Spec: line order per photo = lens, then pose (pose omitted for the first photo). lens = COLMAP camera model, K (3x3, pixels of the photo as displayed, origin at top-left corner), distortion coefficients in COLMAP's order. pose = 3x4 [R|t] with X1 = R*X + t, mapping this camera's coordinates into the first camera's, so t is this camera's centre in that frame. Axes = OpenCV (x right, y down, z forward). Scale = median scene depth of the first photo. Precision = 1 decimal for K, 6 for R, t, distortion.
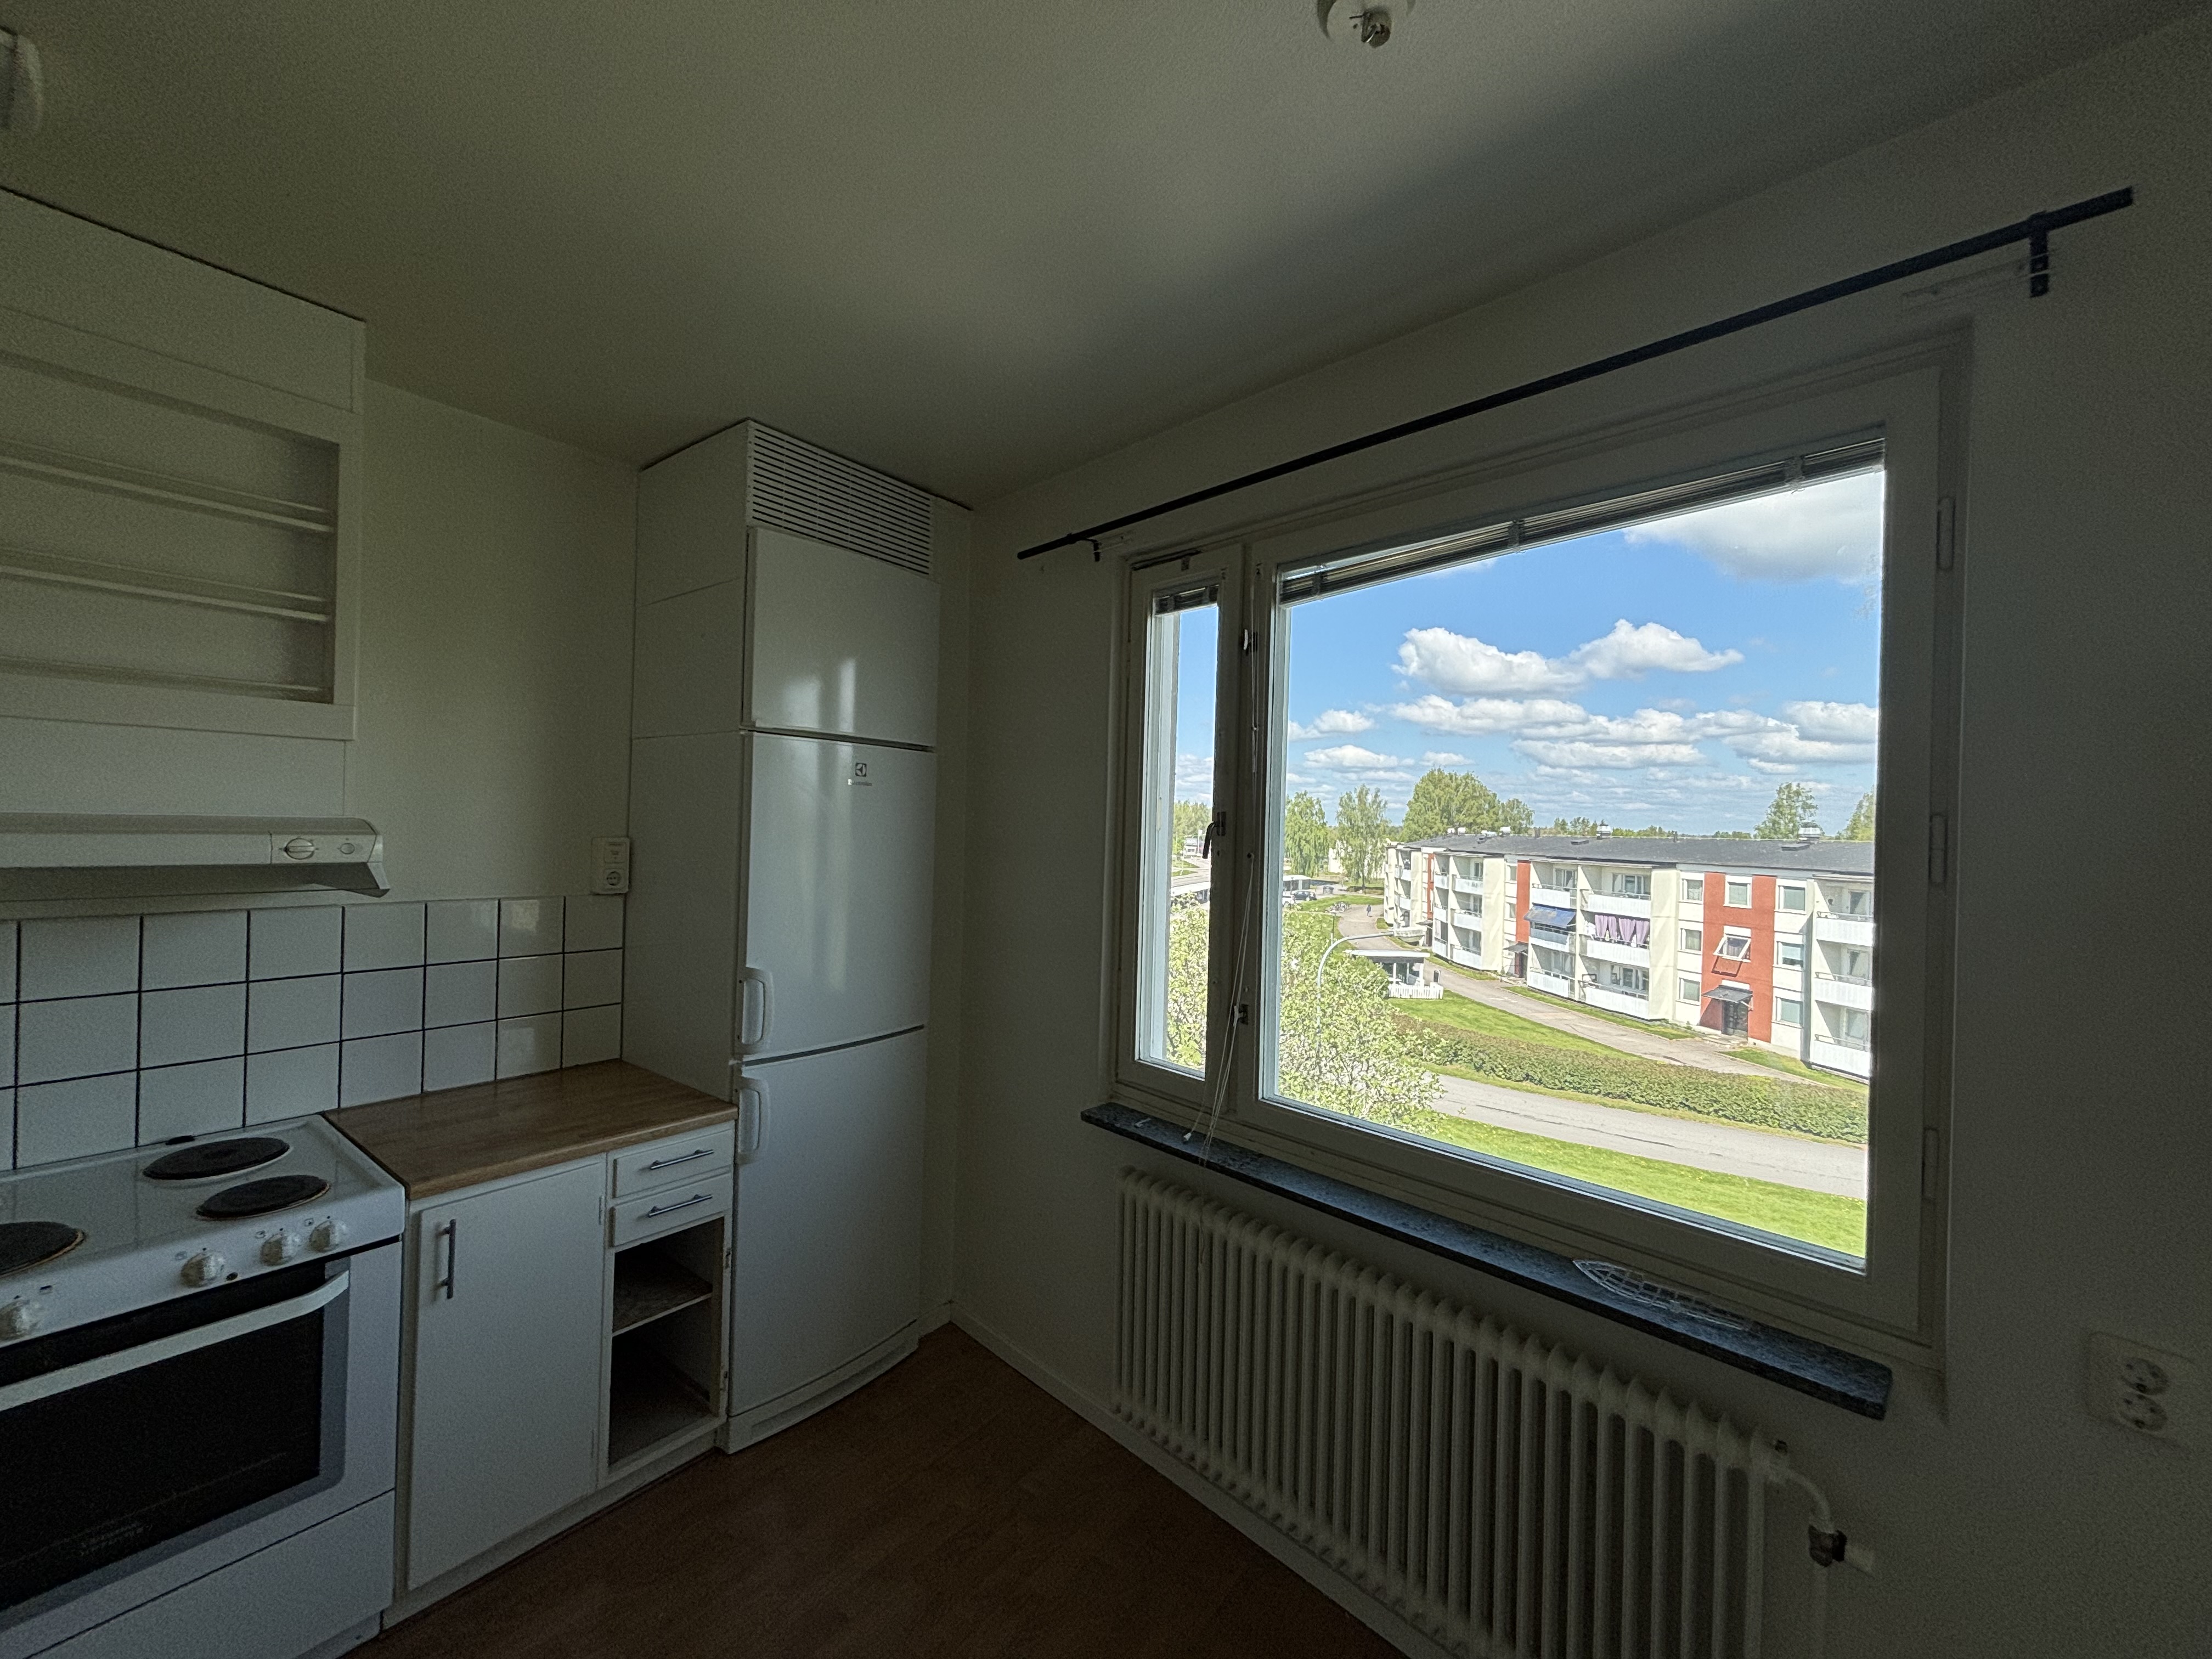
lens RADIAL K [[901.5, 0, 1106.0], [0, 901.5, 829.5], [0, 0, 1]] dist [-0.000015, -0.000218]
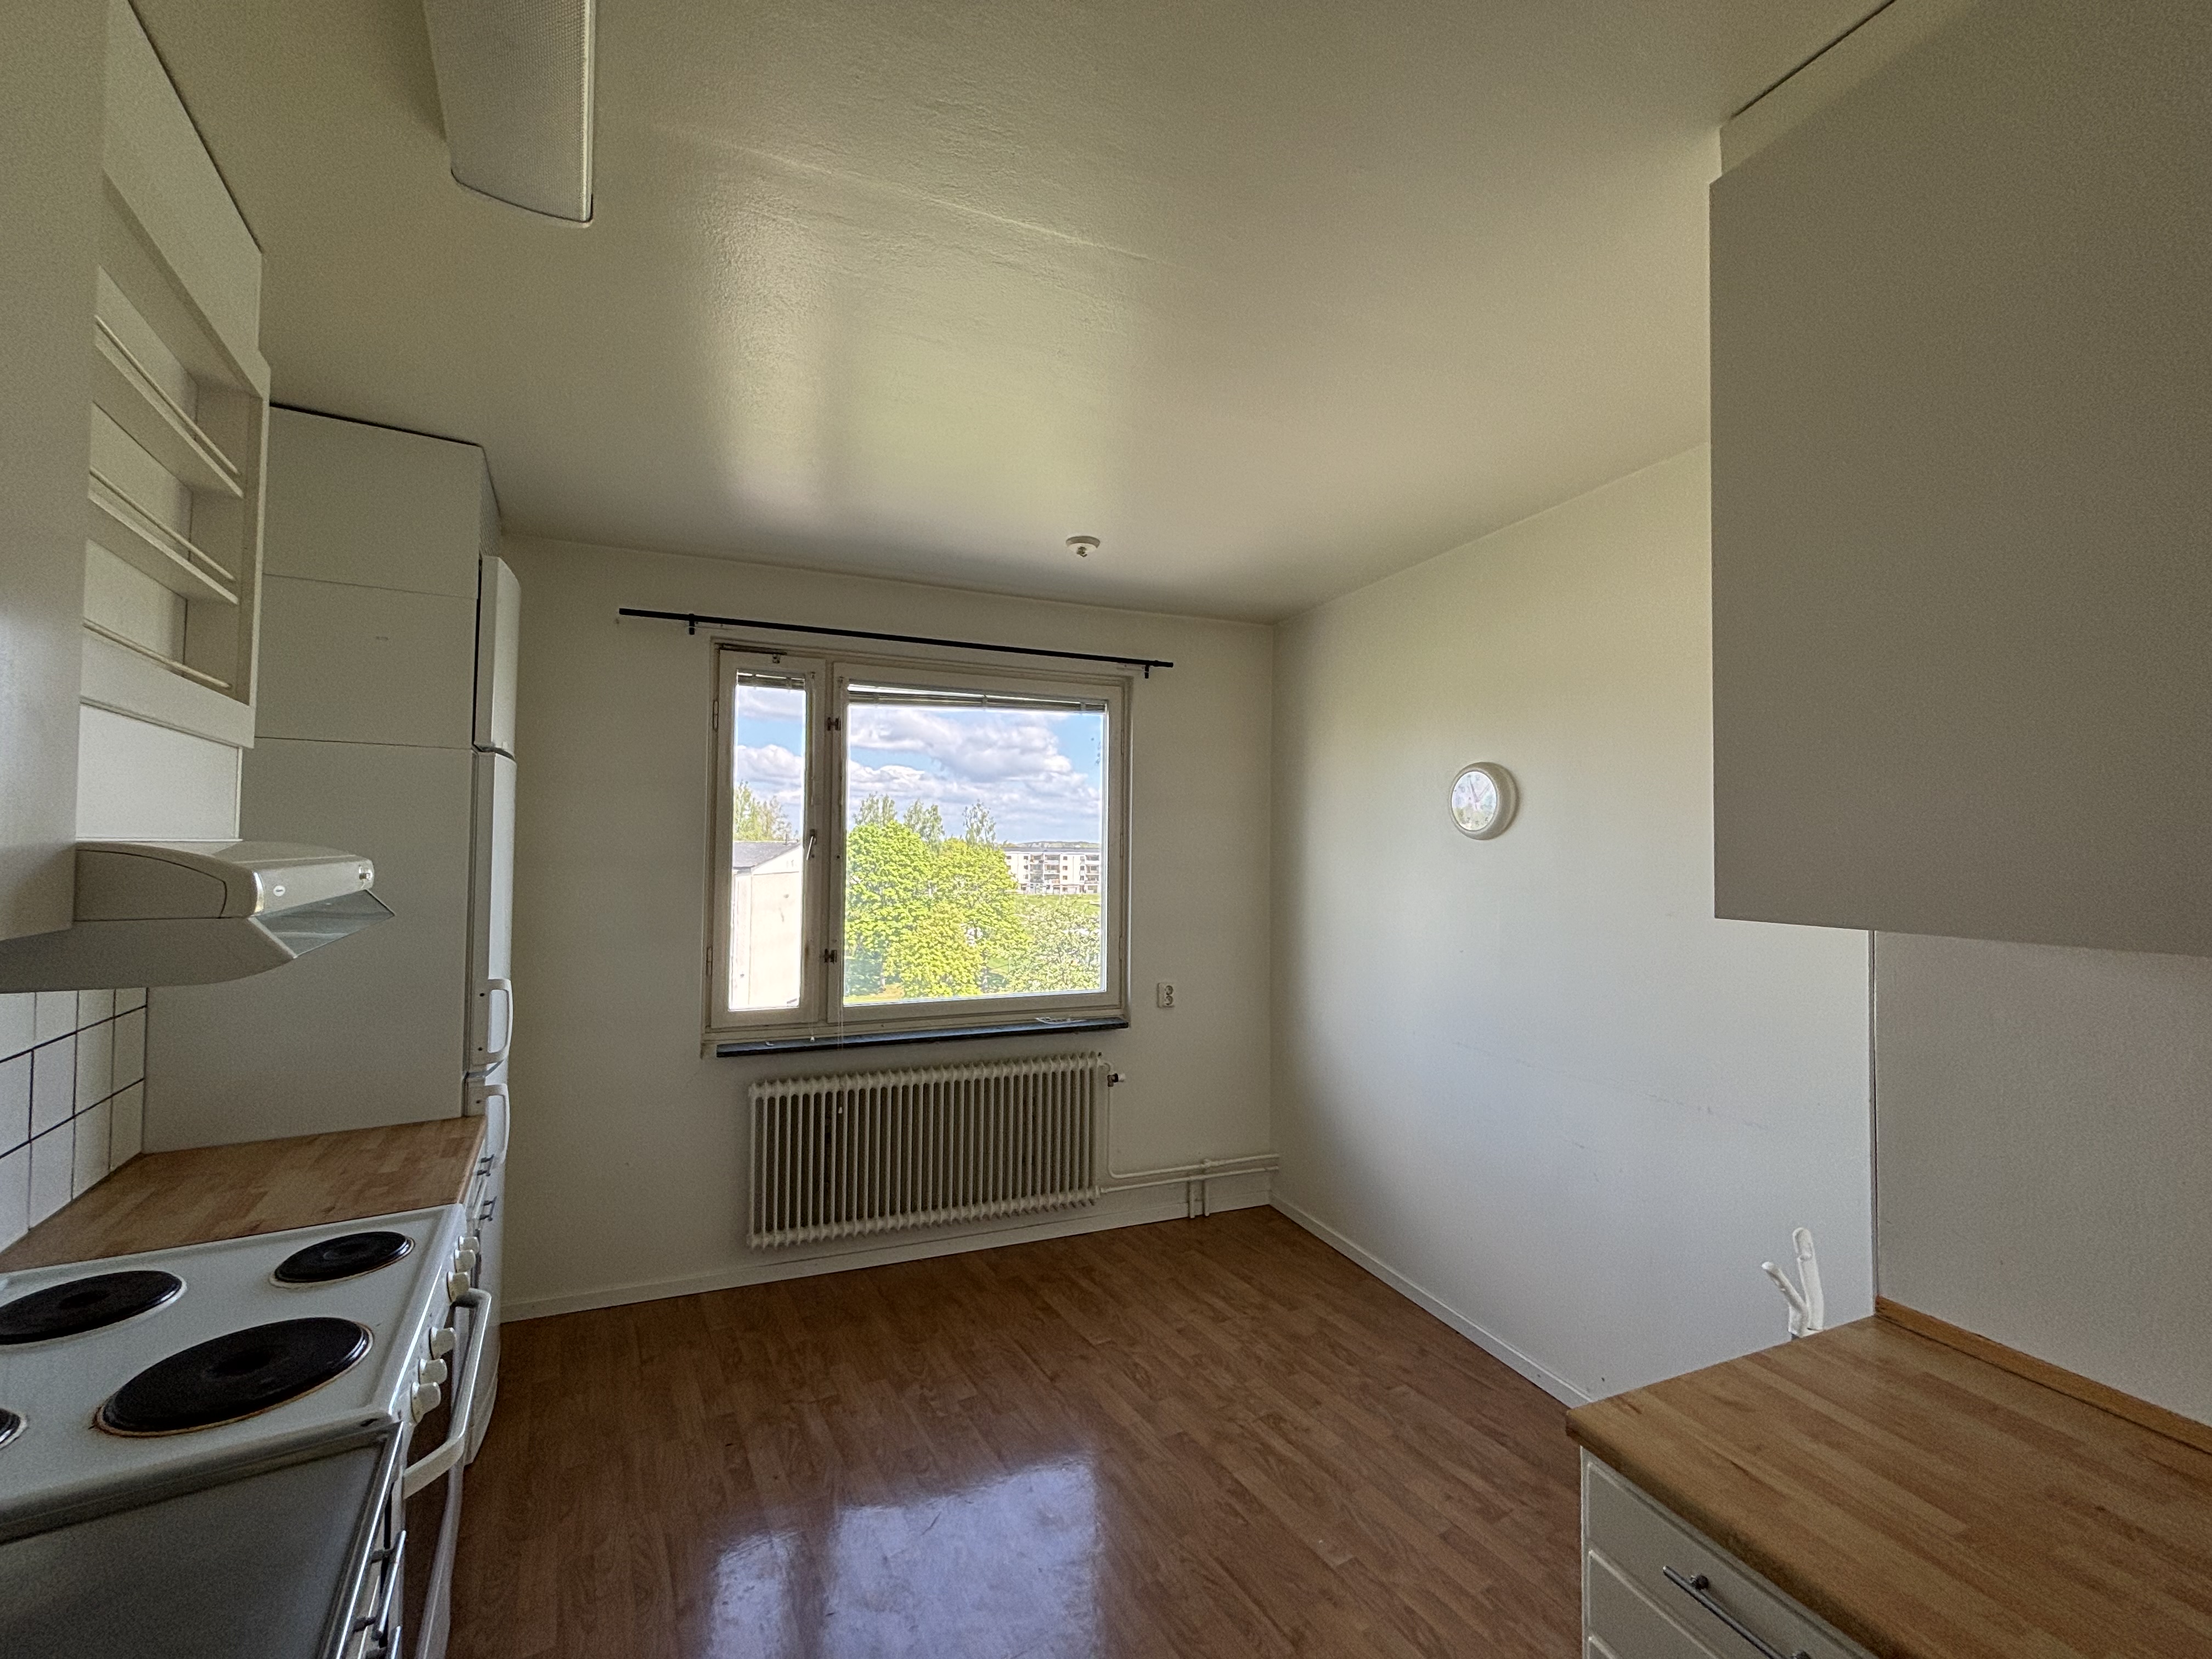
lens RADIAL K [[888.5, 0, 1108.9], [0, 888.5, 833.2], [0, 0, 1]] dist [-0.015961, -0.000355]
pose [[0.361426, -0.003812, 0.932393, -1.090798], [0.004340, 0.999988, 0.002406, -0.013171], [-0.932391, 0.003177, 0.361438, -0.022904]]
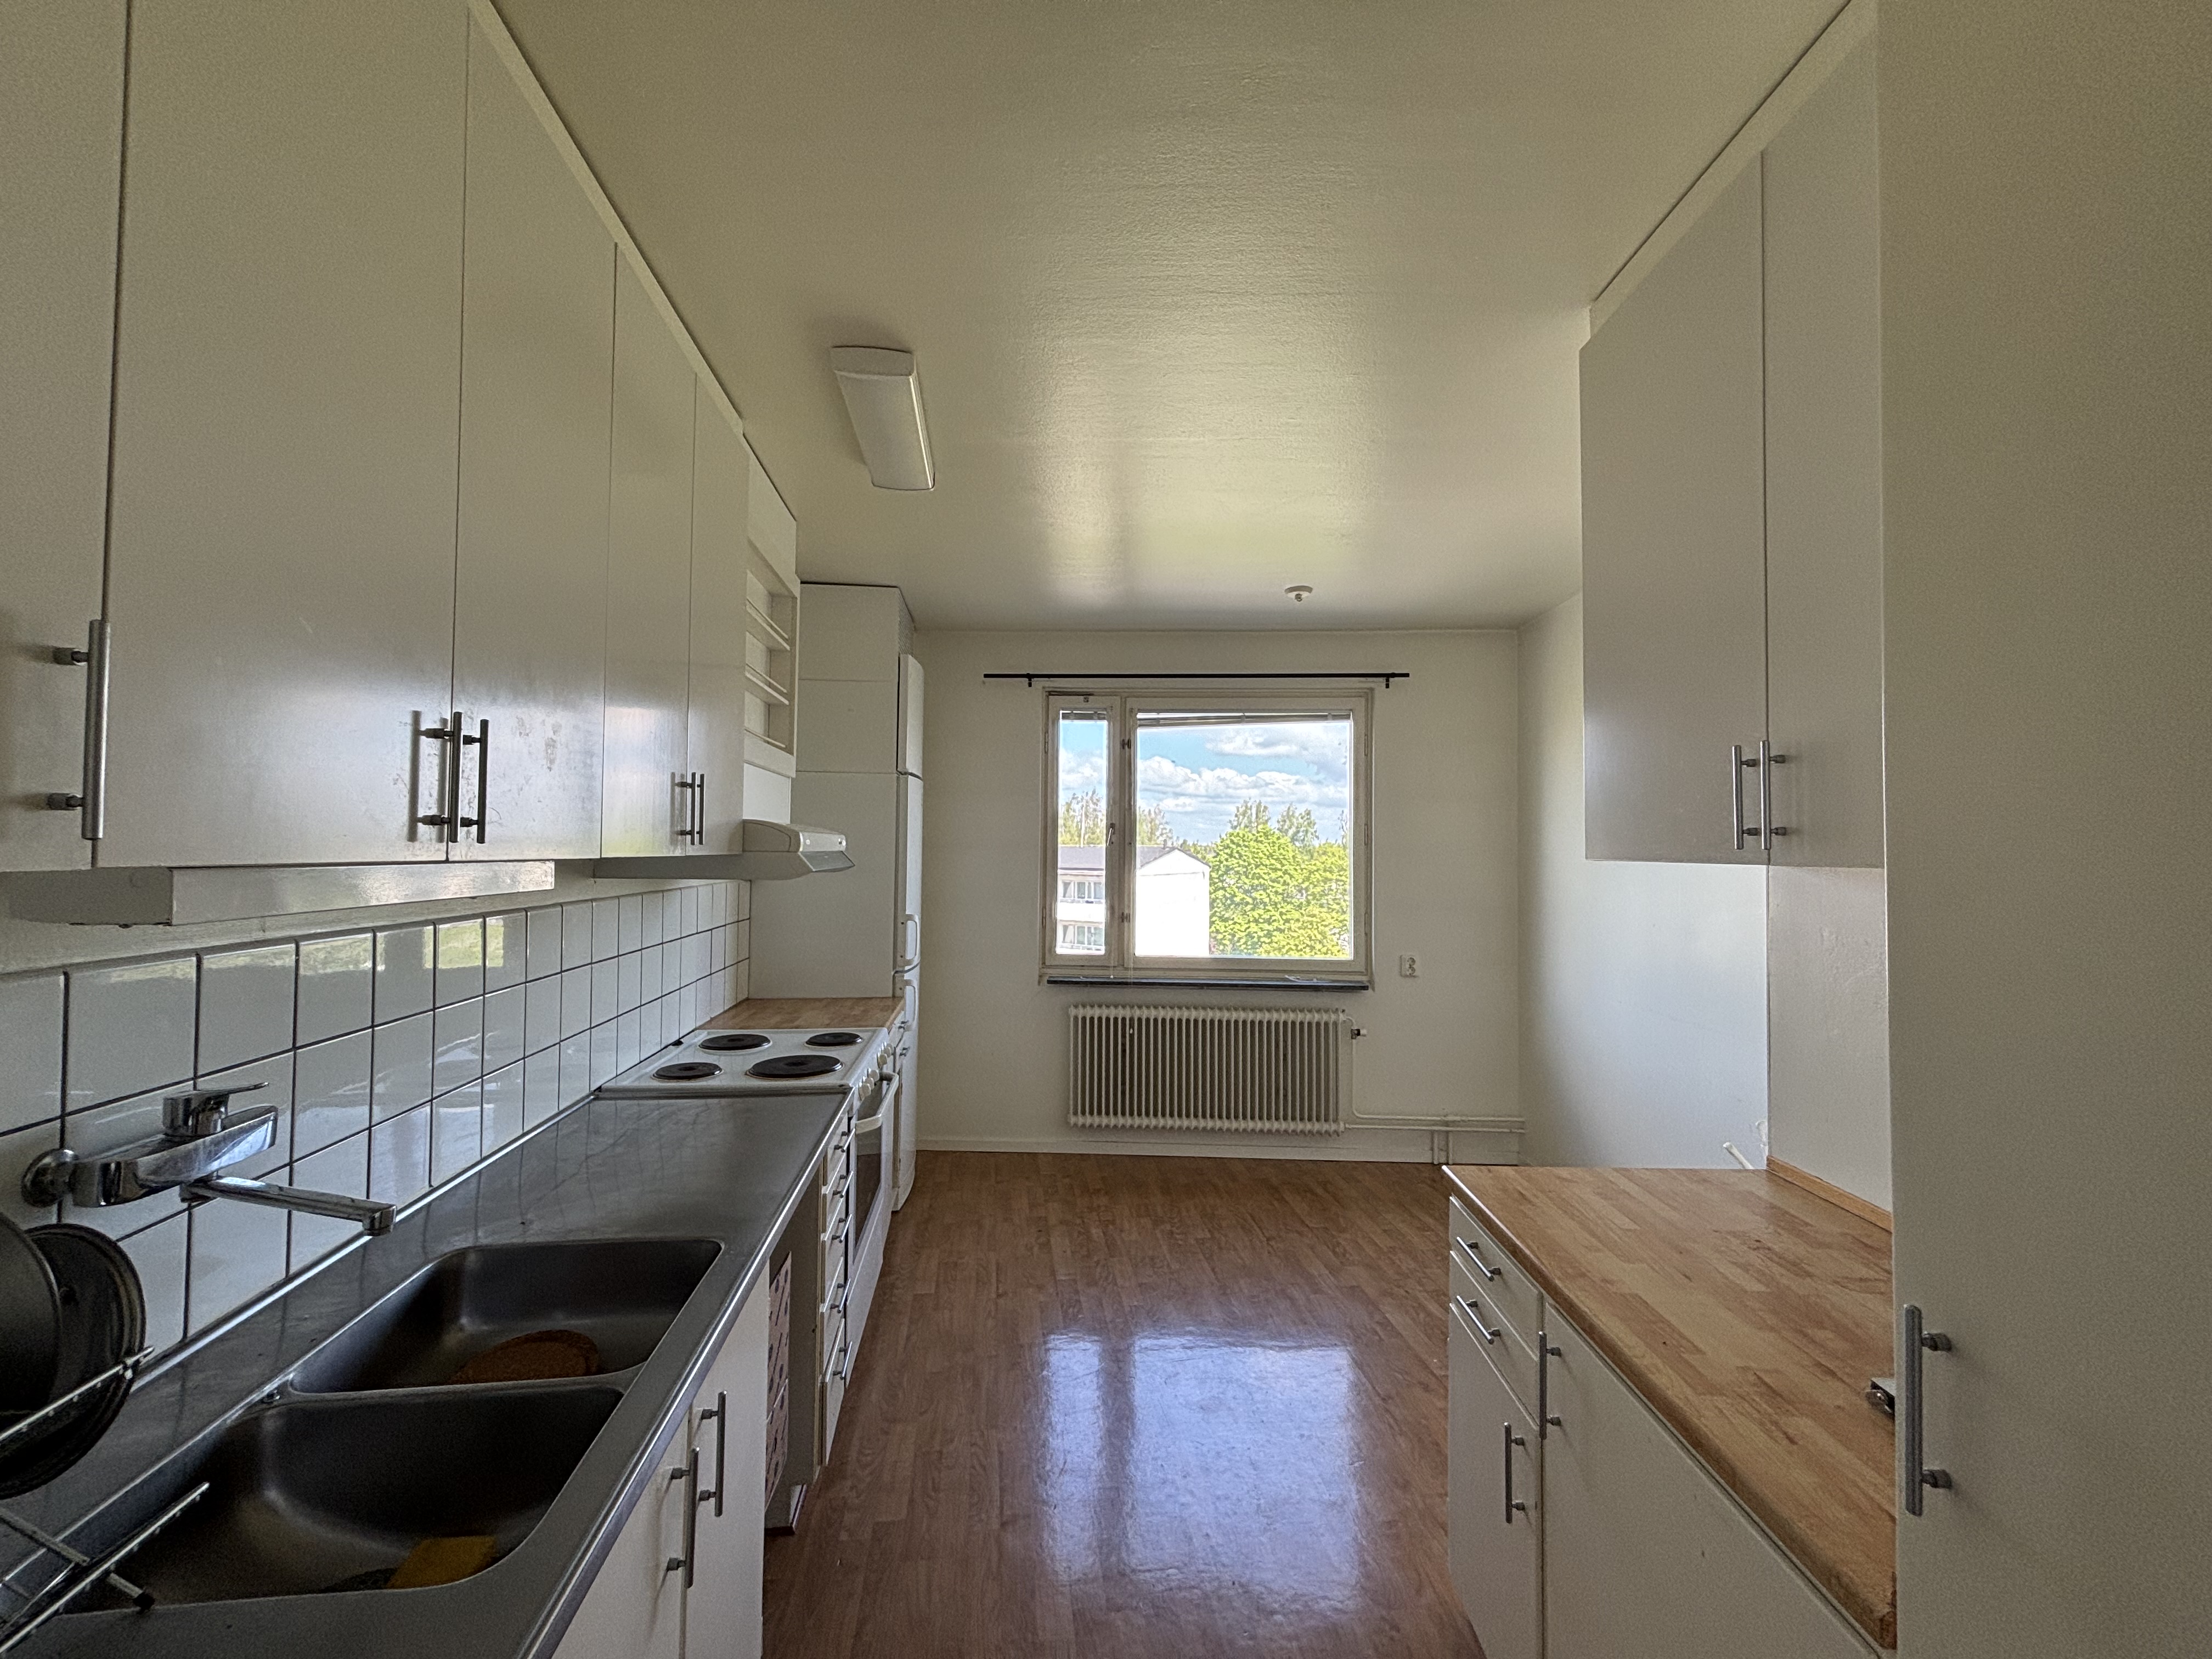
lens RADIAL K [[901.5, 0, 1106.0], [0, 901.5, 829.5], [0, 0, 1]] dist [-0.000015, -0.000218]
pose [[0.714700, -0.002295, 0.699427, -1.323462], [0.015732, 0.999794, -0.012795, 0.023139], [-0.699254, 0.020148, 0.714590, -0.471794]]
